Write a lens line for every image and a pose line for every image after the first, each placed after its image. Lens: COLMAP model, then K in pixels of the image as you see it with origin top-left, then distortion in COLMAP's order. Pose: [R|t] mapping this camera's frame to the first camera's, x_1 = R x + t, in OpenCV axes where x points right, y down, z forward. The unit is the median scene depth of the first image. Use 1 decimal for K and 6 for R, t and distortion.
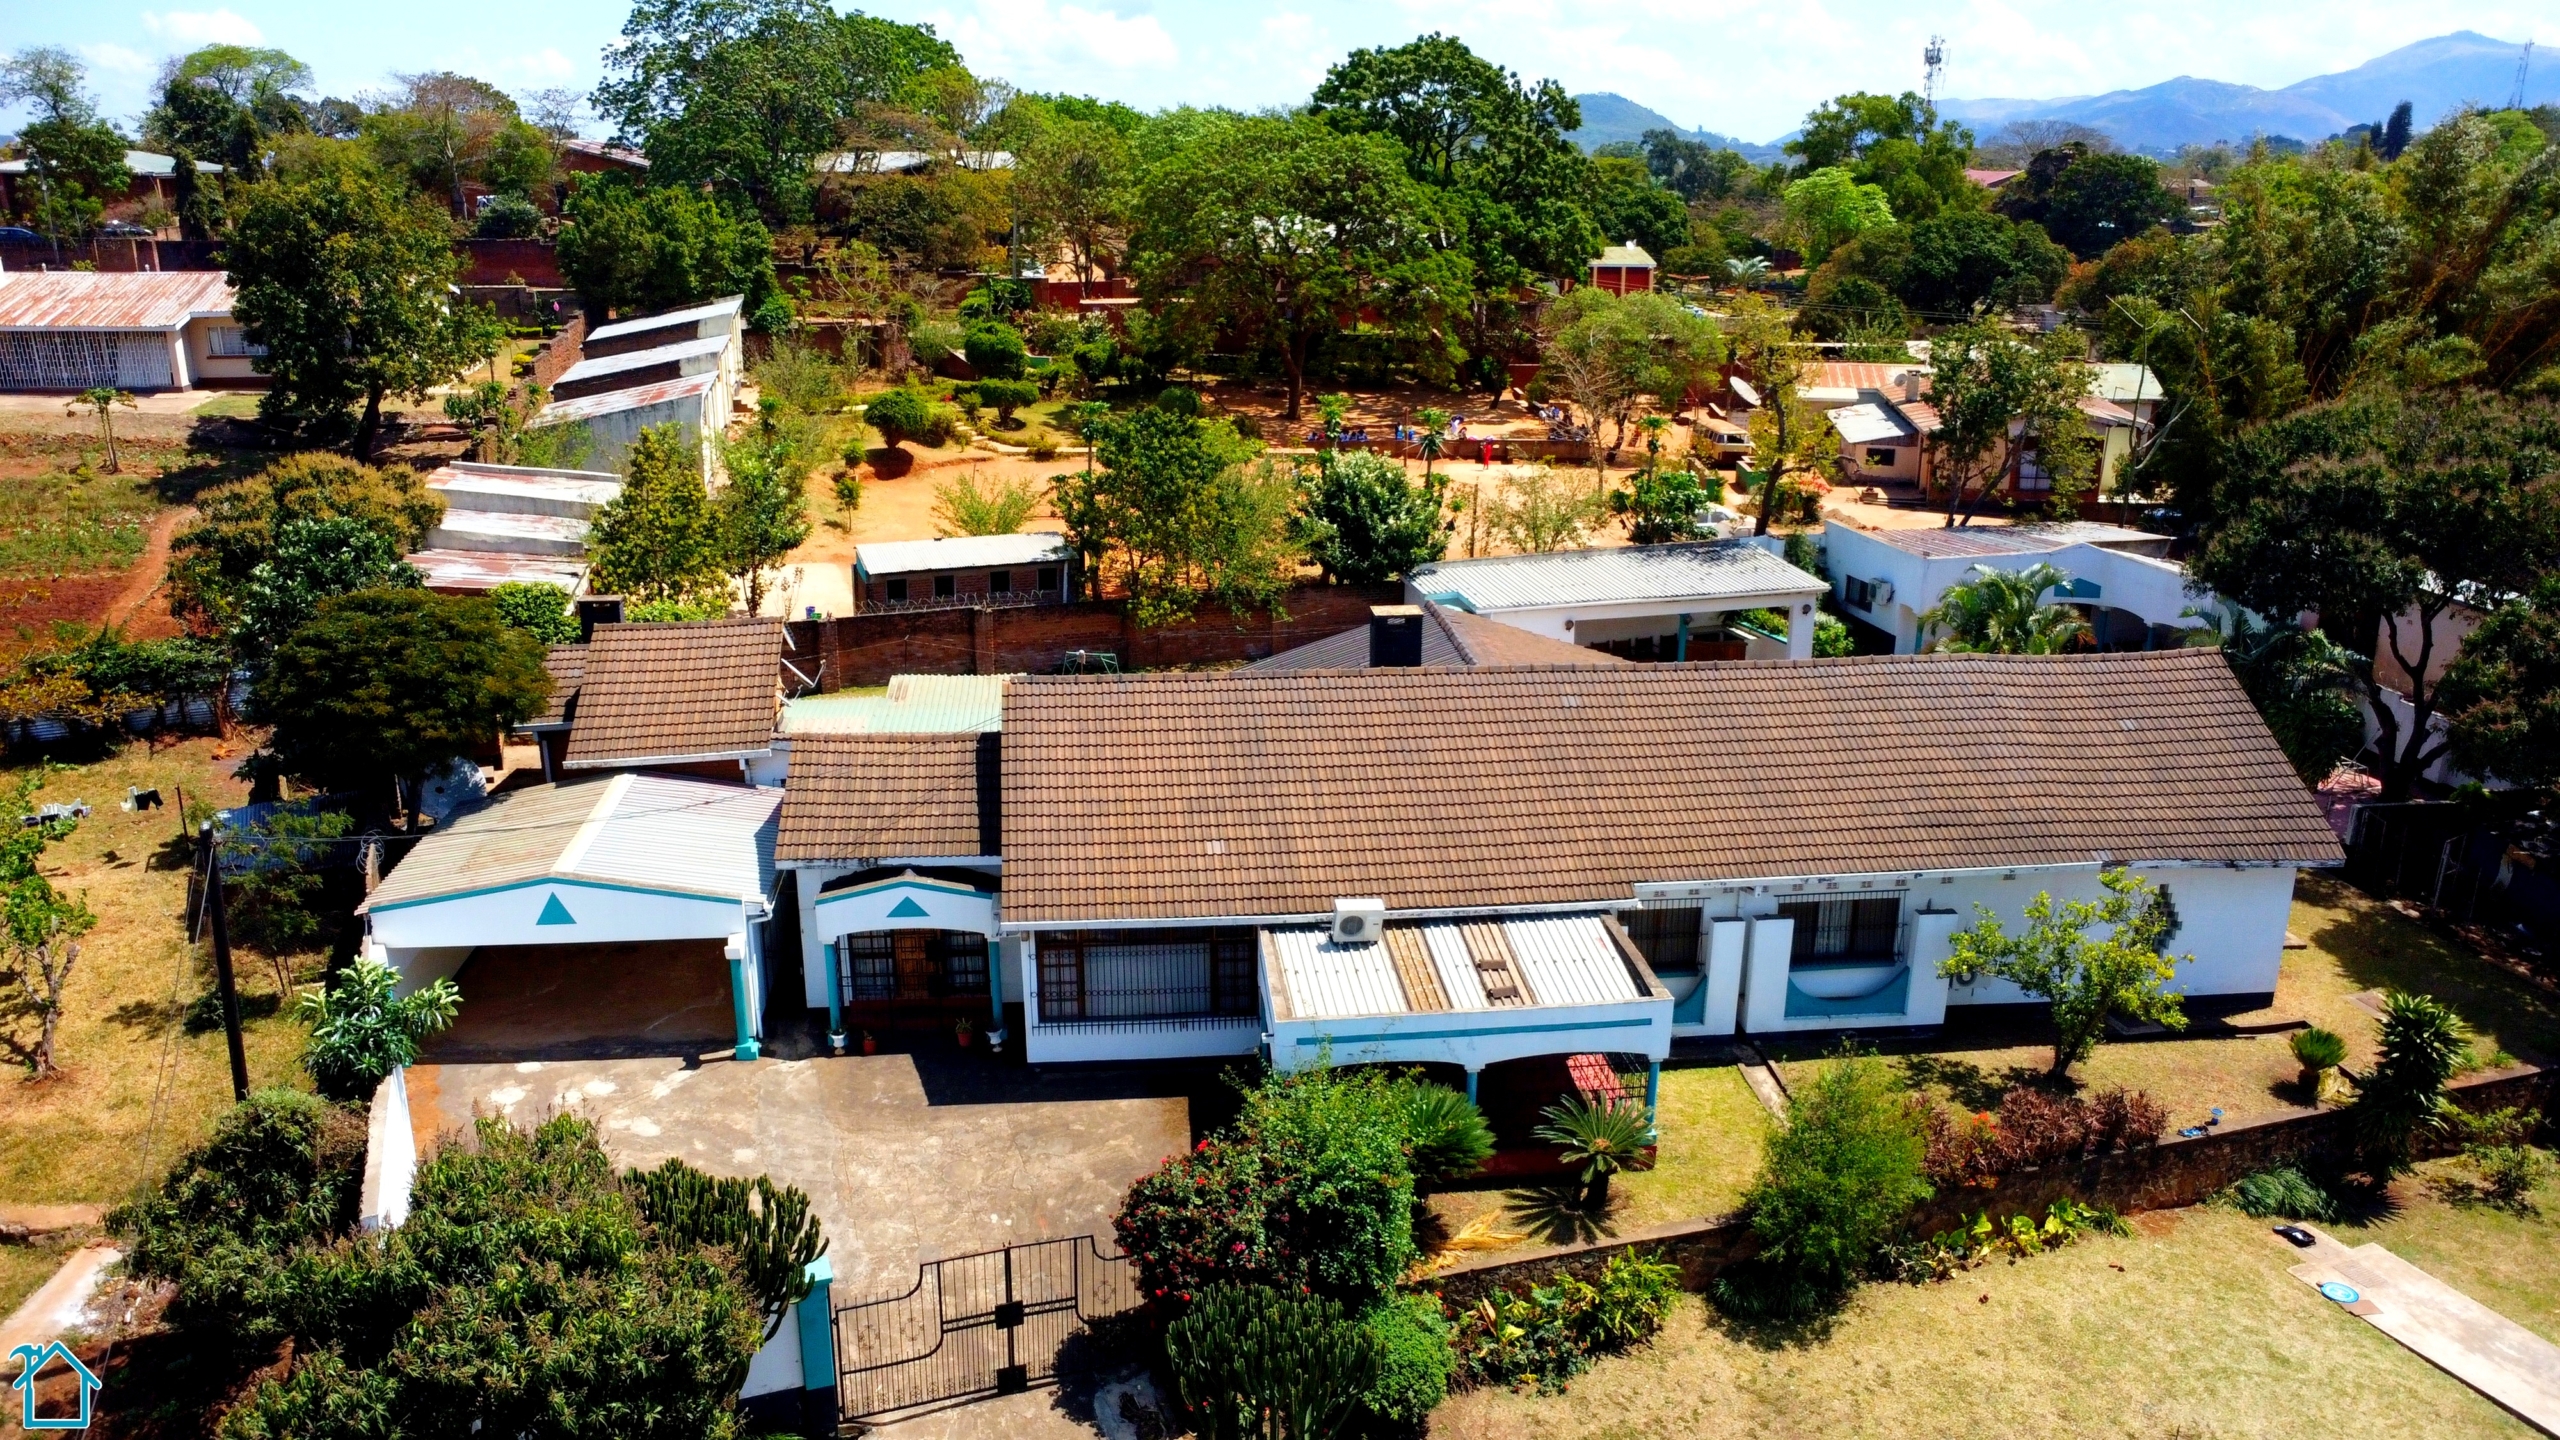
lens RADIAL K [[1883.1, 0, 1280.0], [0, 1883.1, 720.0], [0, 0, 1]] dist [-0.130506, 0.171443]
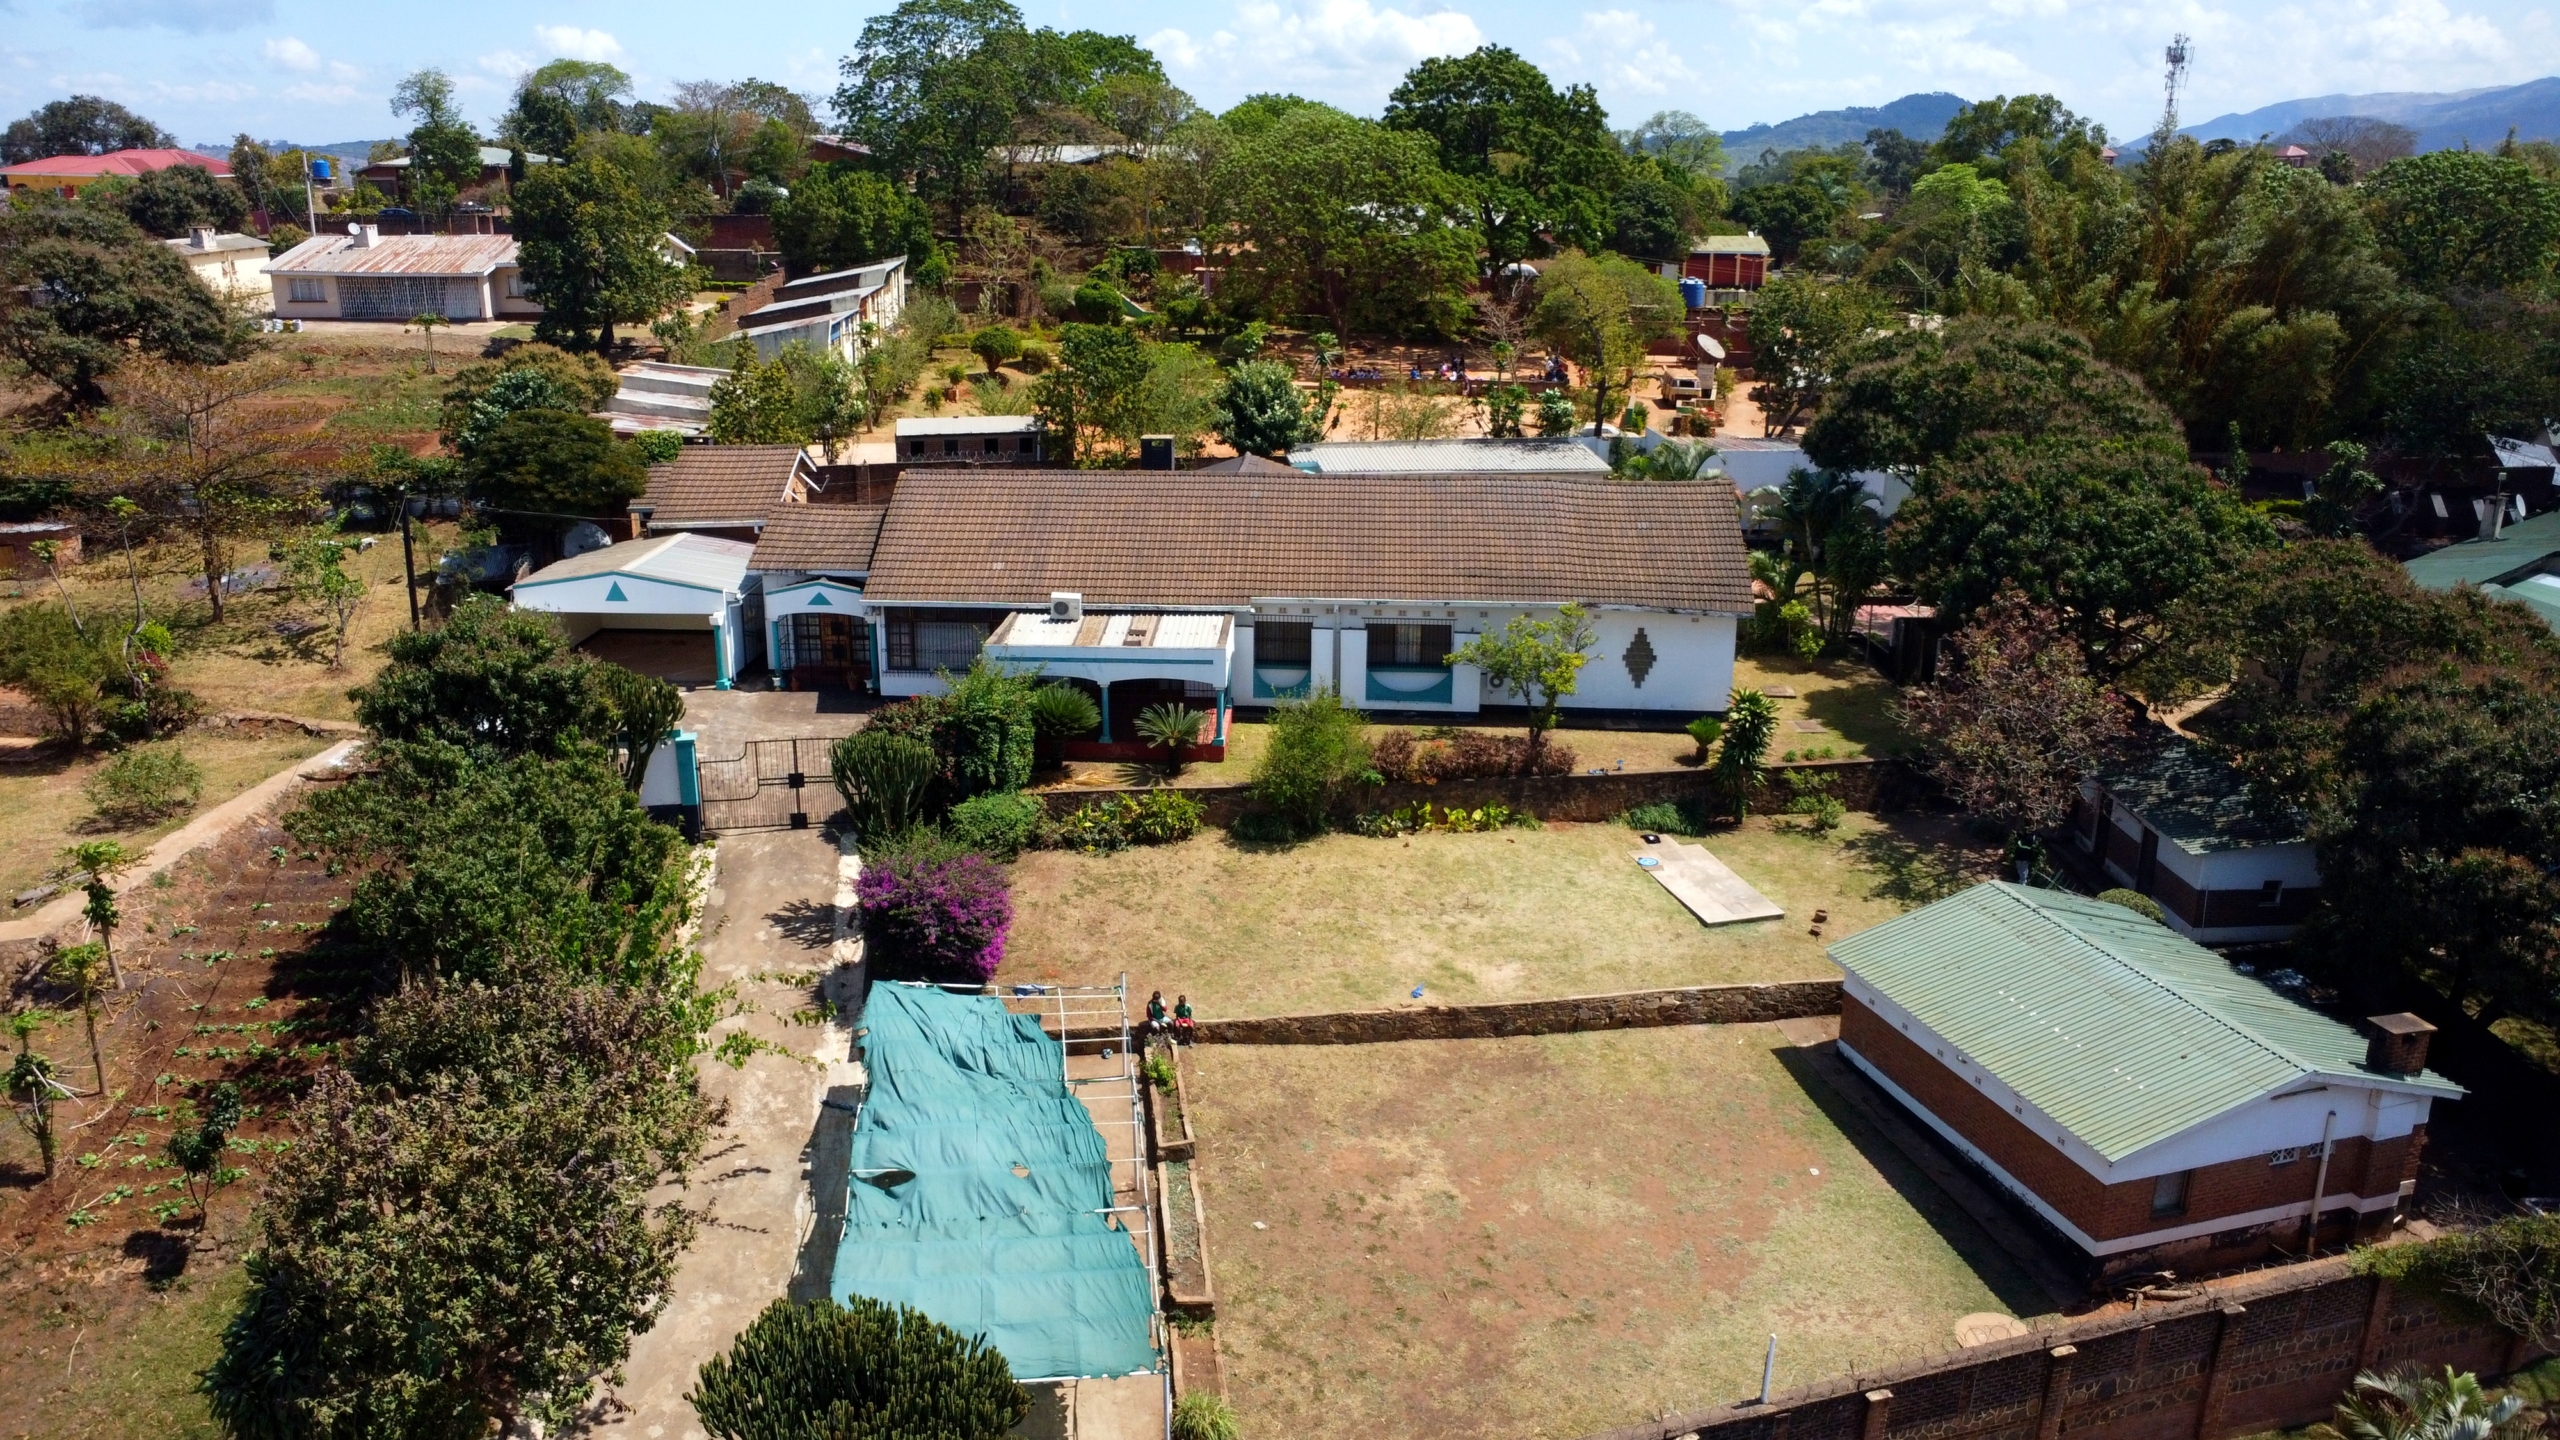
lens RADIAL K [[1883.1, 0, 1280.0], [0, 1883.1, 720.0], [0, 0, 1]] dist [-0.130506, 0.171443]
pose [[0.986137, 0.048226, -0.158772, 0.258633], [-0.048226, 0.998829, 0.003855, 0.100702], [0.158772, 0.003856, 0.987308, -0.305987]]
